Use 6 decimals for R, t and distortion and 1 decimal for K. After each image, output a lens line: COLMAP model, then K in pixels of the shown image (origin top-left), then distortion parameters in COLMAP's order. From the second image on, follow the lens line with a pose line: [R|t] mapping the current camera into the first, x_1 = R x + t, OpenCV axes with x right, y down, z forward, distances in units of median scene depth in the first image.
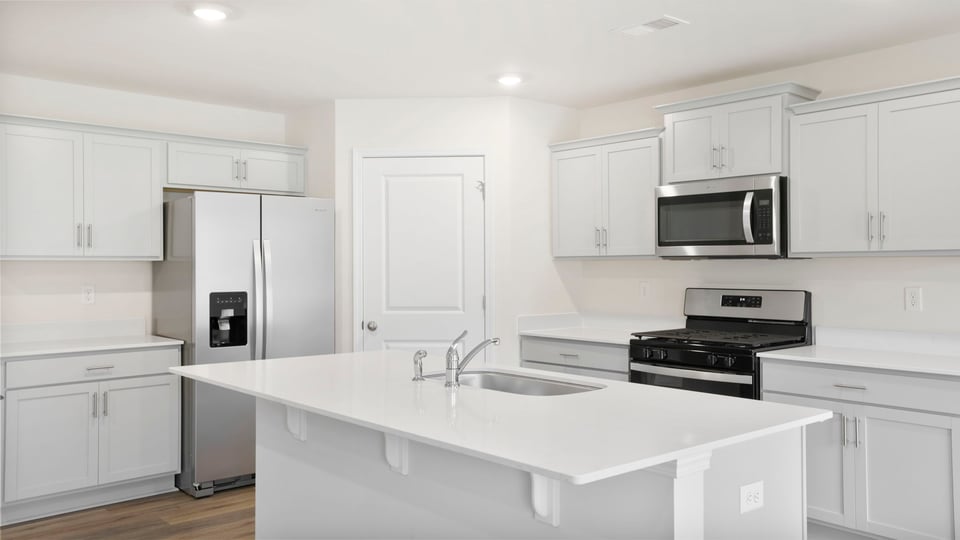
lens RADIAL K [[771.3, 0, 475.9], [0, 771.3, 272.4], [0, 0, 1]] dist [0.035774, 0.010698]
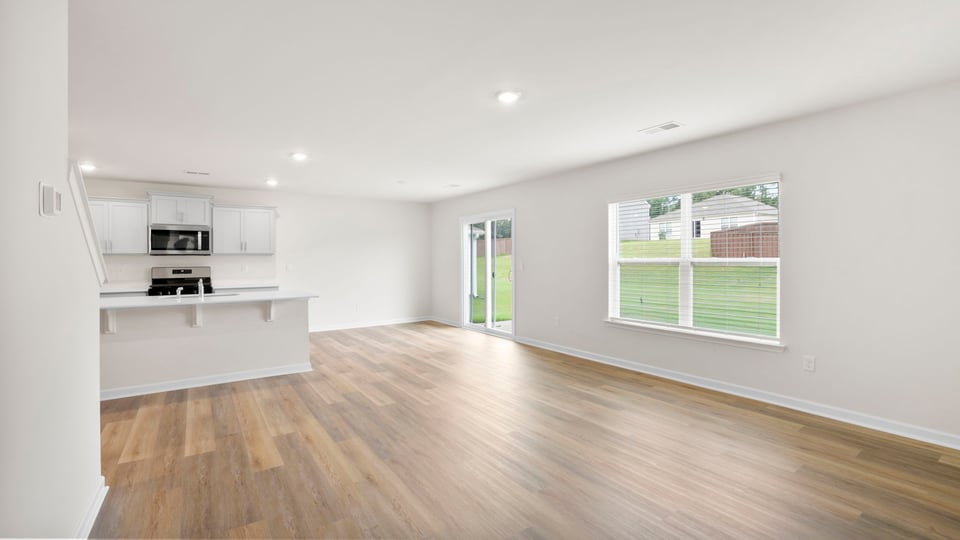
lens RADIAL K [[417.1, 0, 467.3], [0, 417.1, 266.8], [0, 0, 1]] dist [-0.029401, 0.002242]
pose [[0.129180, -0.010771, 0.991563, -0.902263], [0.009812, 0.999906, 0.009584, 0.016769], [-0.991573, 0.008491, 0.129273, -0.131145]]
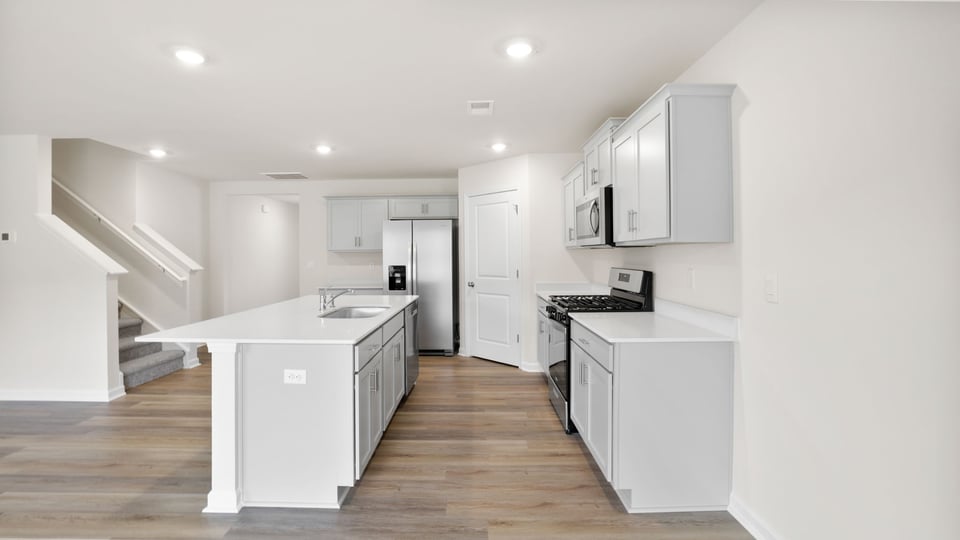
lens RADIAL K [[417.1, 0, 471.9], [0, 417.1, 263.4], [0, 0, 1]] dist [-0.029401, 0.002242]
pose [[0.752328, 0.012477, -0.658670, 0.629575], [-0.001491, 0.999850, 0.017236, -0.001141], [0.658787, -0.011986, 0.752234, 0.251854]]
